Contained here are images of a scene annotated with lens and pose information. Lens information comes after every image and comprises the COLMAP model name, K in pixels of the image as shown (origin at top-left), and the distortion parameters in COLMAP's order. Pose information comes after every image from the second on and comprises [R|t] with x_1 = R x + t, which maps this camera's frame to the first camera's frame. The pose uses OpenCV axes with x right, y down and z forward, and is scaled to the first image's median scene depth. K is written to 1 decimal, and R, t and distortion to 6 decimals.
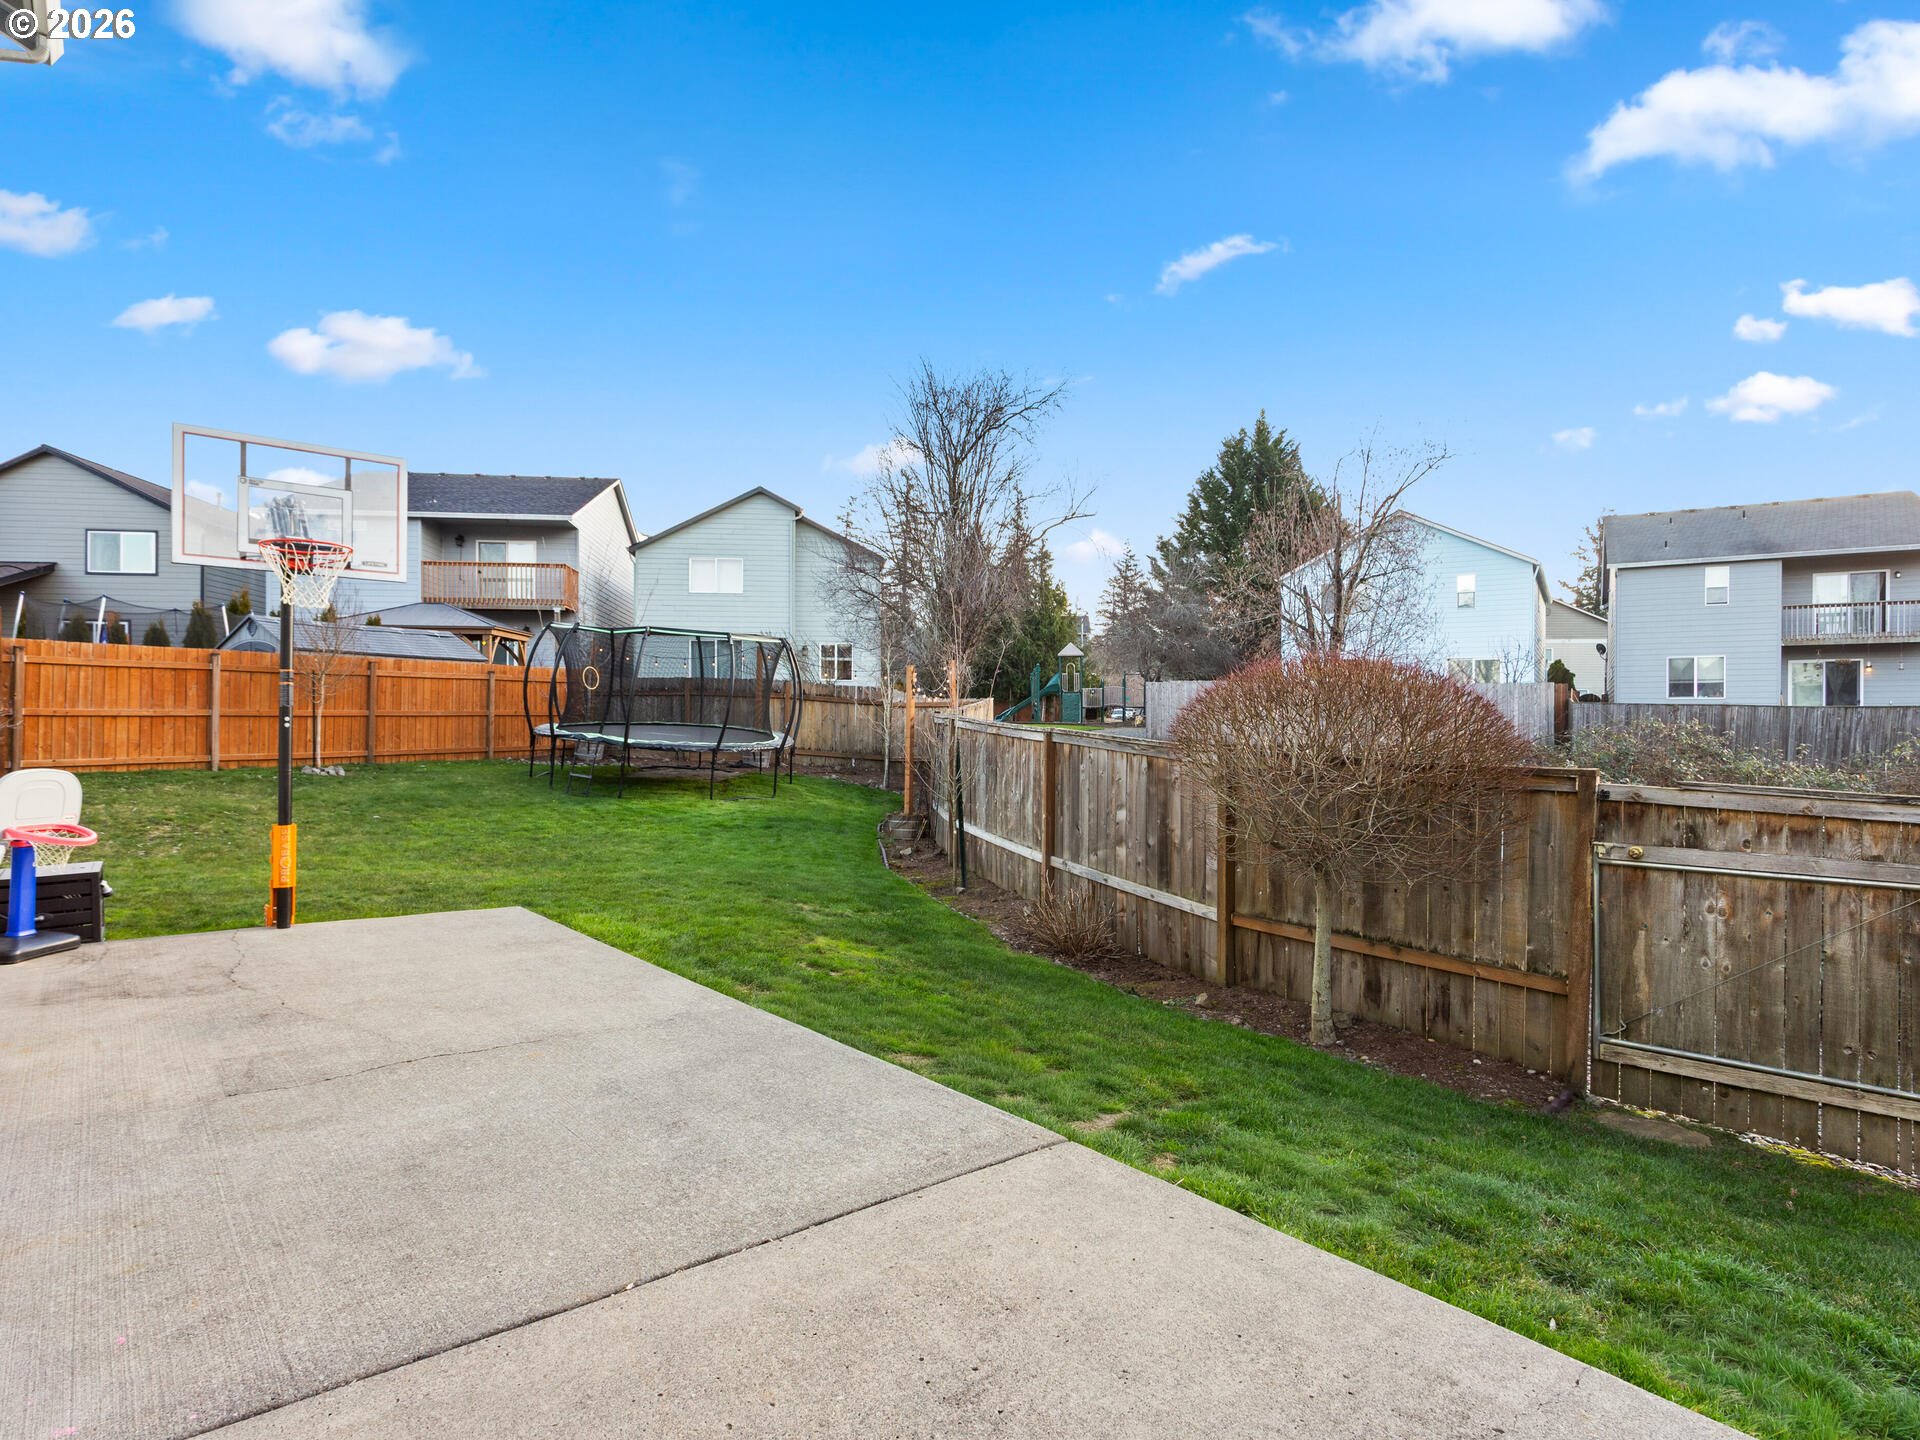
lens RADIAL K [[1040.1, 0, 941.1], [0, 1040.1, 717.4], [0, 0, 1]] dist [-0.007674, 0.005881]
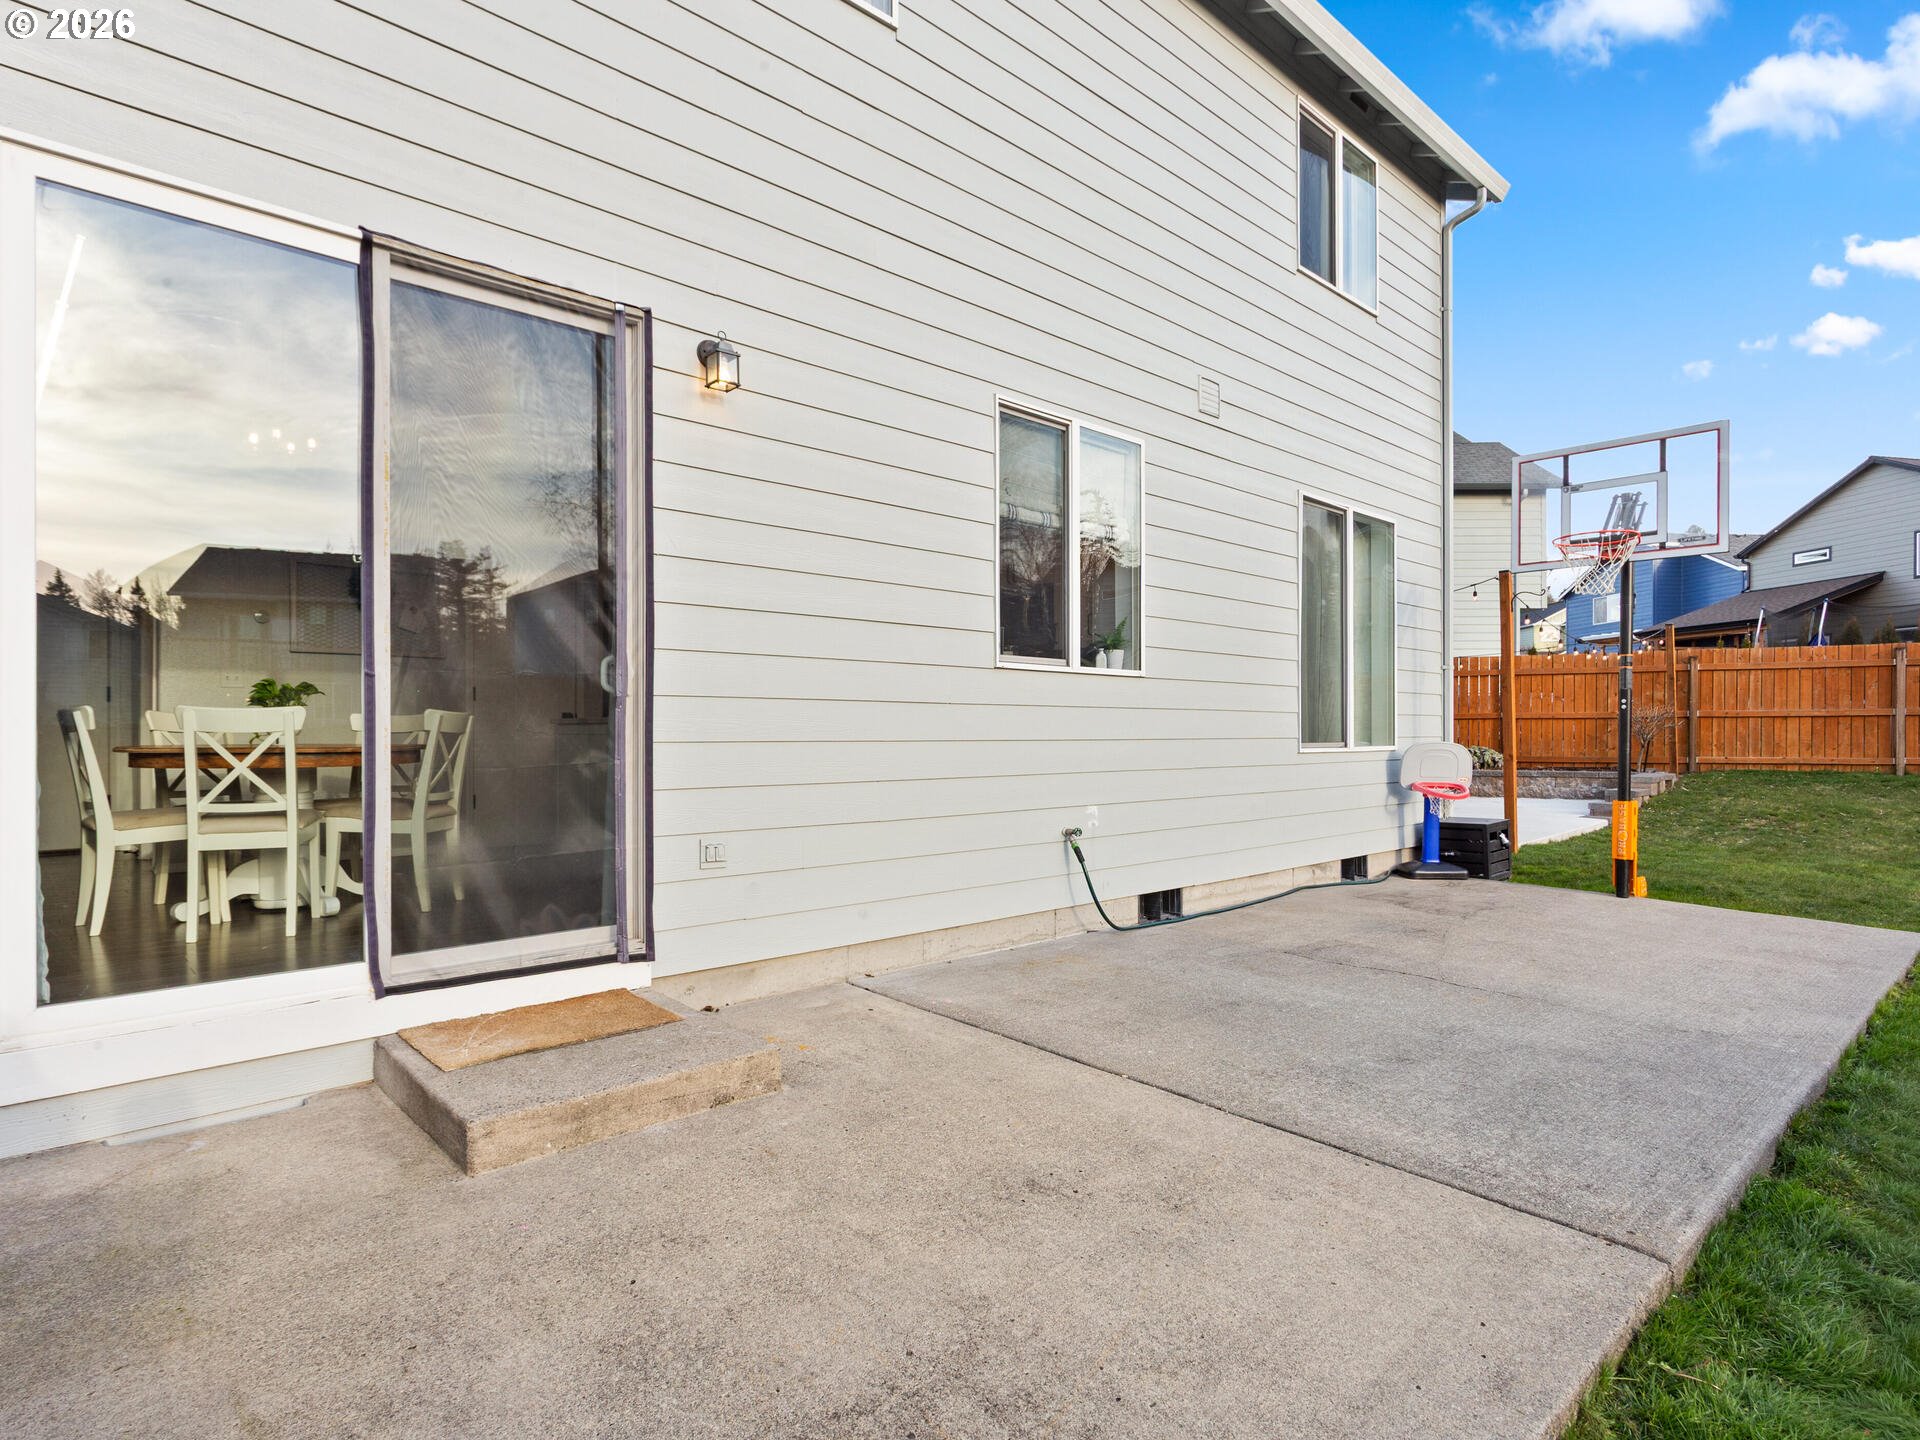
lens RADIAL K [[1040.1, 0, 960.0], [0, 1040.1, 729.3], [0, 0, 1]] dist [-0.007674, 0.005881]
pose [[0.045235, -0.006807, -0.998953, 0.184372], [-0.000292, 0.999977, -0.006827, 0.017386], [0.998976, 0.000600, 0.045232, 0.125005]]
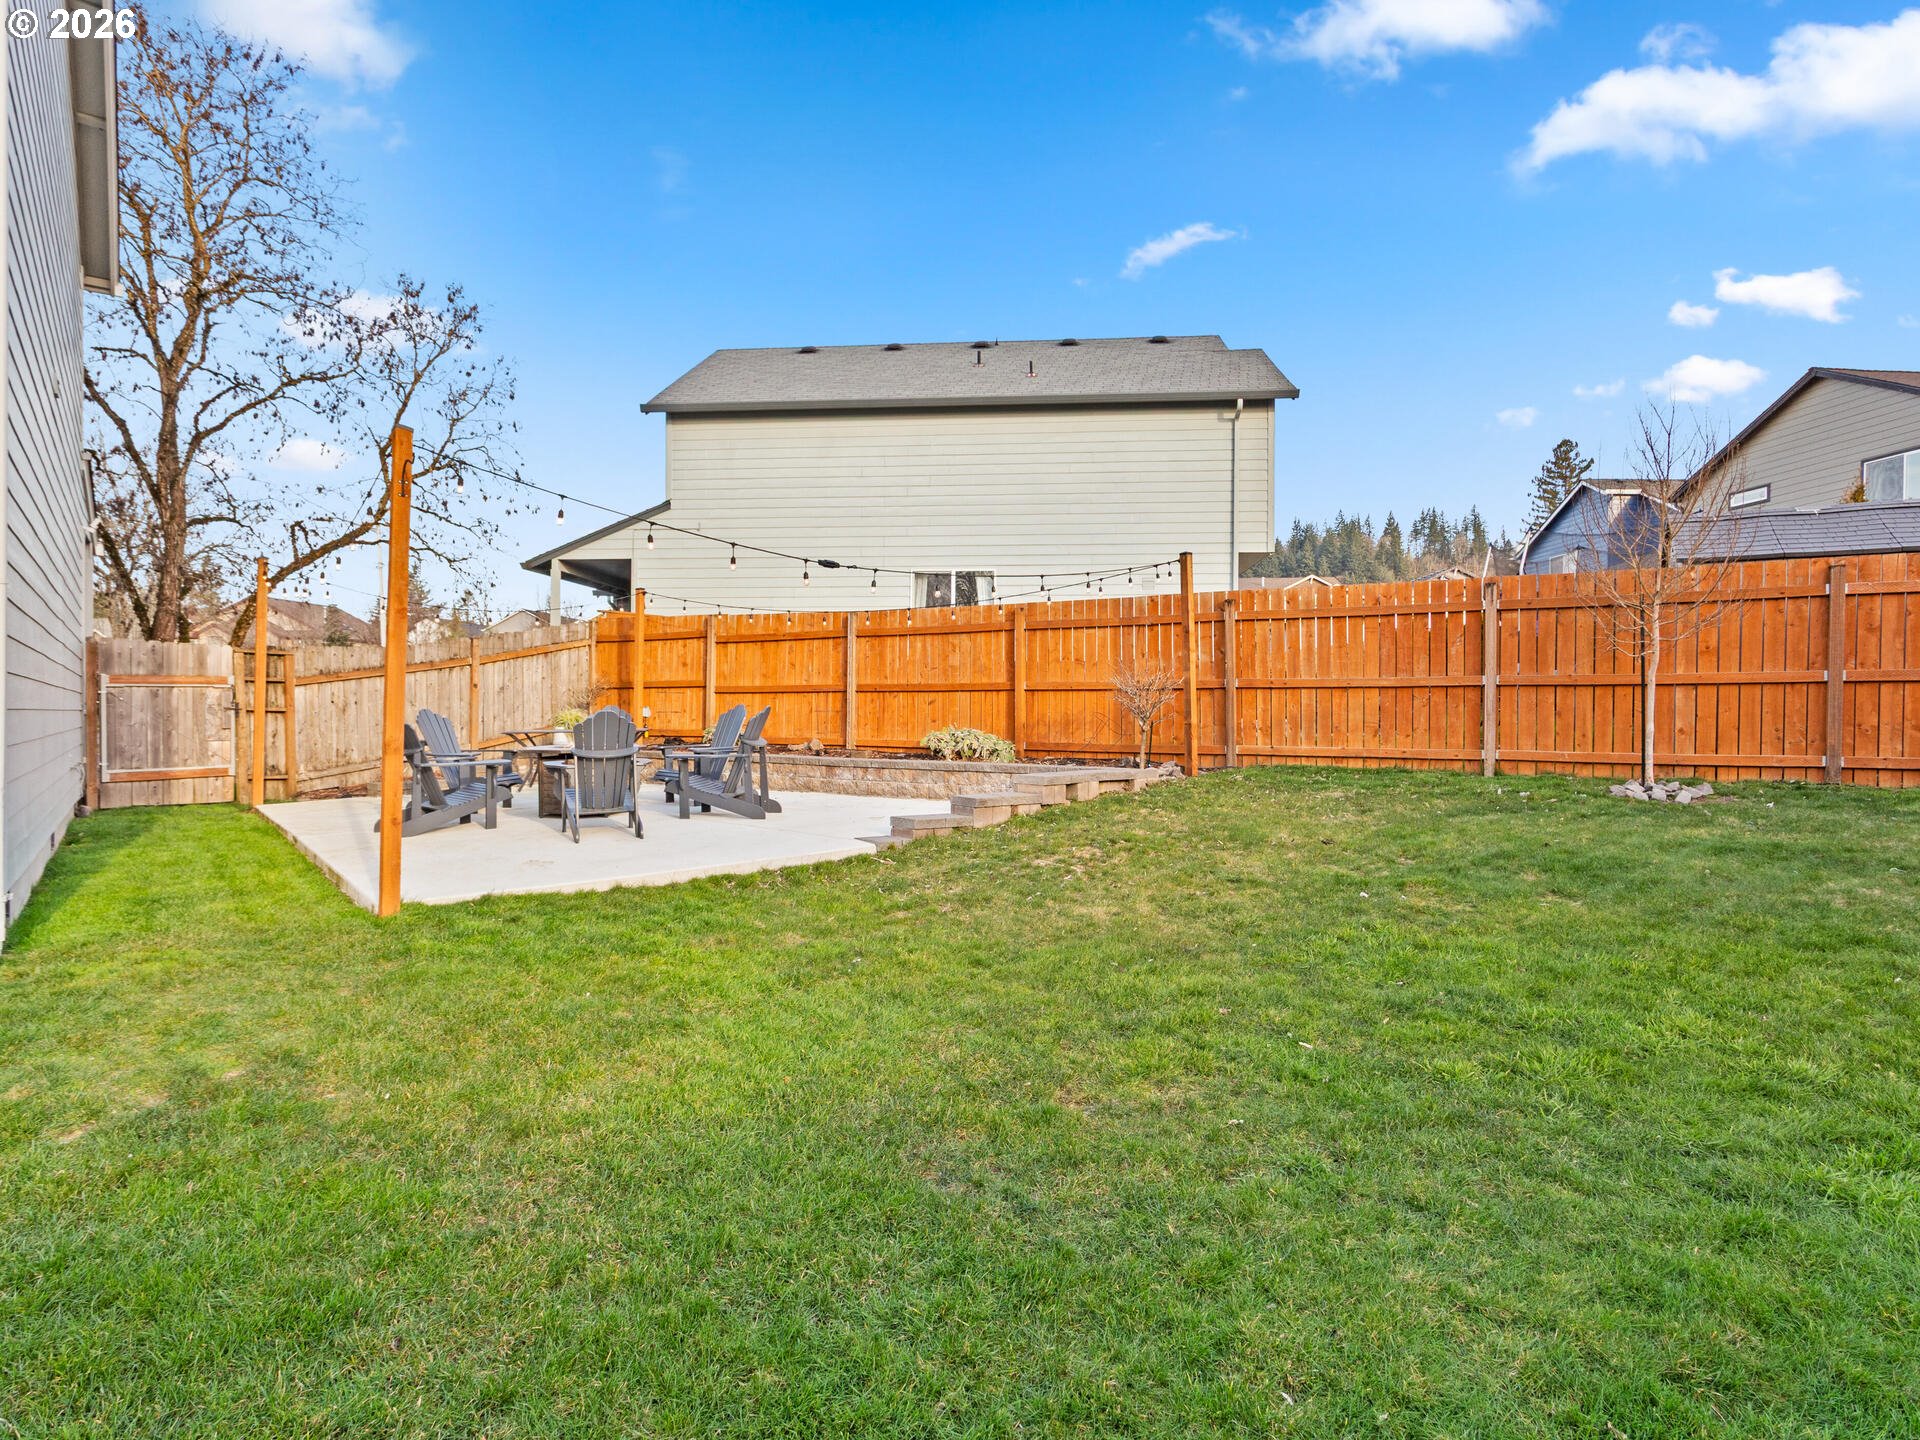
lens RADIAL K [[1040.1, 0, 945.4], [0, 1040.1, 721.8], [0, 0, 1]] dist [-0.007674, 0.005881]
pose [[-0.042073, 0.006306, -0.999095, -0.077432], [-0.006476, 0.999957, 0.006584, 0.017836], [0.999094, 0.006747, -0.042030, 0.710247]]
